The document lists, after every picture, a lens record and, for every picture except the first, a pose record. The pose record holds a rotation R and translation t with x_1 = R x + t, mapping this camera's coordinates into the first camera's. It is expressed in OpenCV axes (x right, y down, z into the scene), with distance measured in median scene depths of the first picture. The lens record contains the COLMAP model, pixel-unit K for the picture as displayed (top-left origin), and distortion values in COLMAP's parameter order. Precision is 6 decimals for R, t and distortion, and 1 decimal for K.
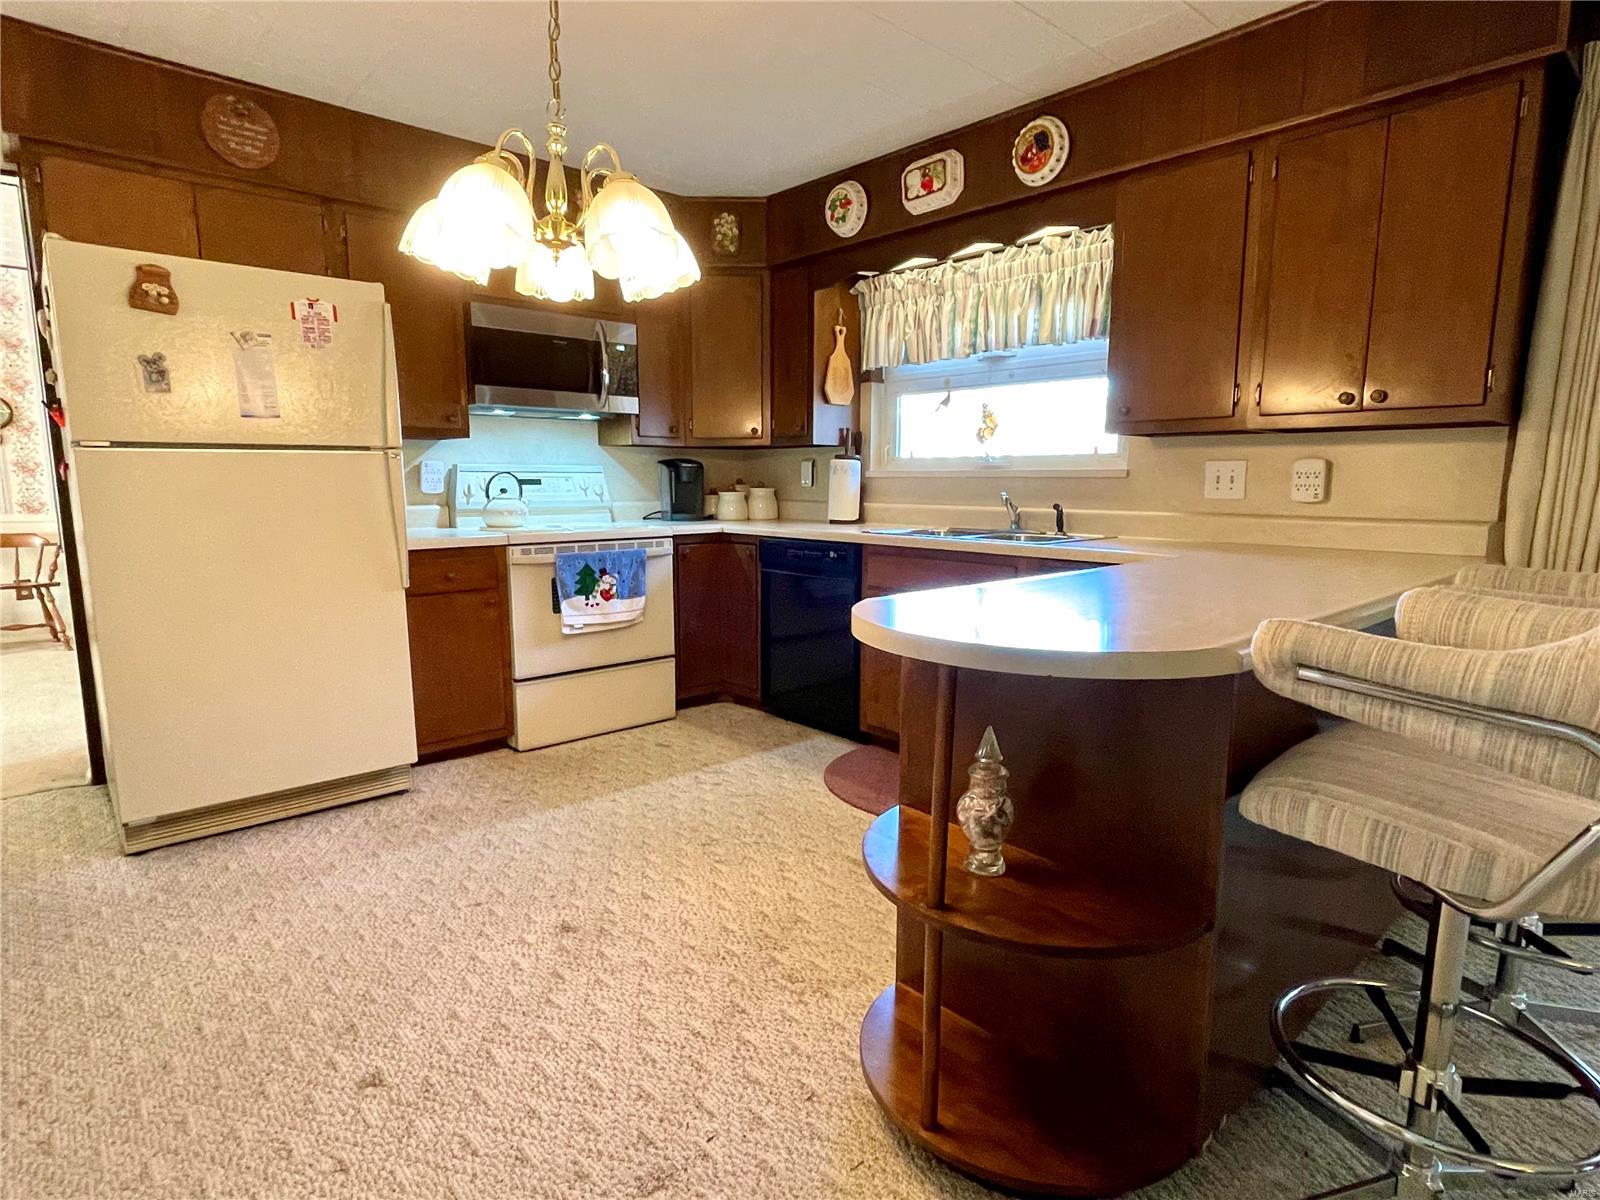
lens RADIAL K [[862.5, 0, 797.3], [0, 862.5, 605.0], [0, 0, 1]] dist [-0.002291, 0.000352]
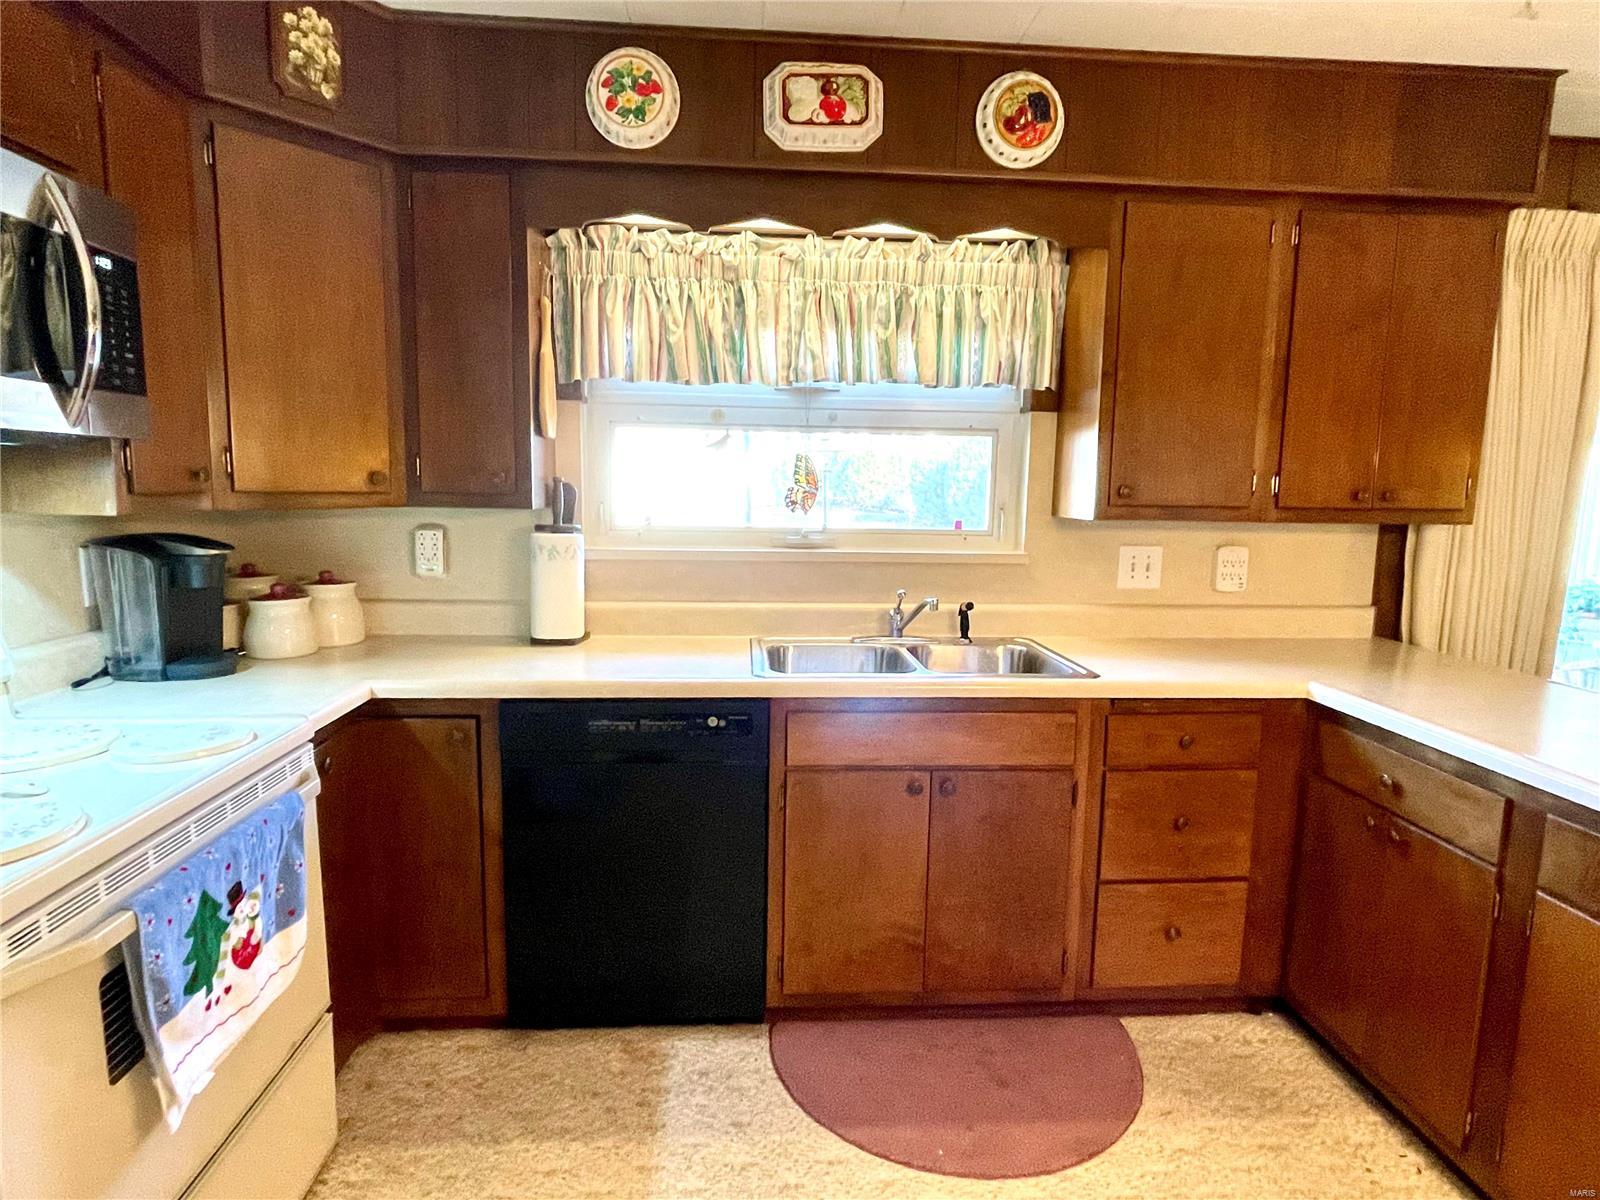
lens RADIAL K [[886.3, 0, 797.1], [0, 886.3, 601.0], [0, 0, 1]] dist [-0.004726, -0.000613]
pose [[0.620857, -0.091842, 0.778525, -0.357023], [0.101879, 0.994144, 0.036032, -0.149279], [-0.777275, 0.056944, 0.626578, 0.589537]]
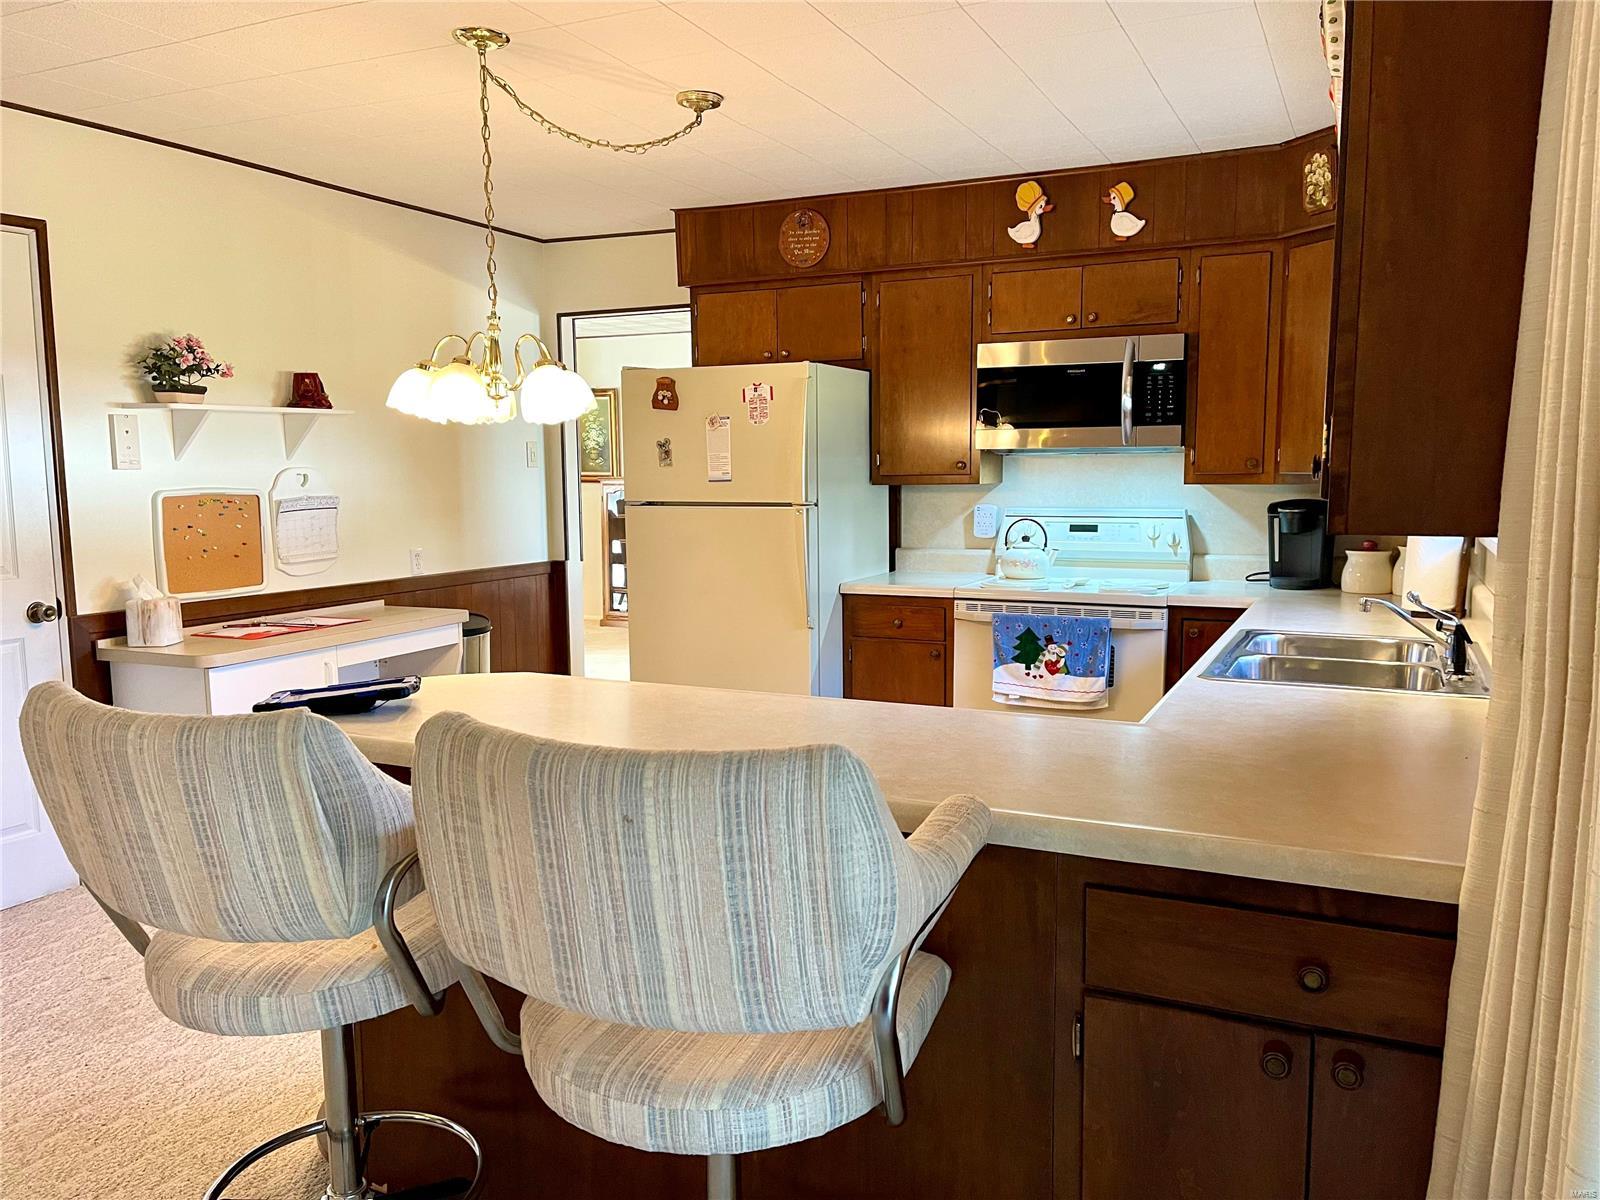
lens RADIAL K [[1231.8, 0, 801.7], [0, 1231.8, 609.7], [0, 0, 1]] dist [0.051086, -0.000154]
pose [[0.388570, 0.103668, -0.915569, 0.804524], [-0.128500, 0.990037, 0.057563, -0.108082], [0.912415, 0.095284, 0.398020, 0.288010]]
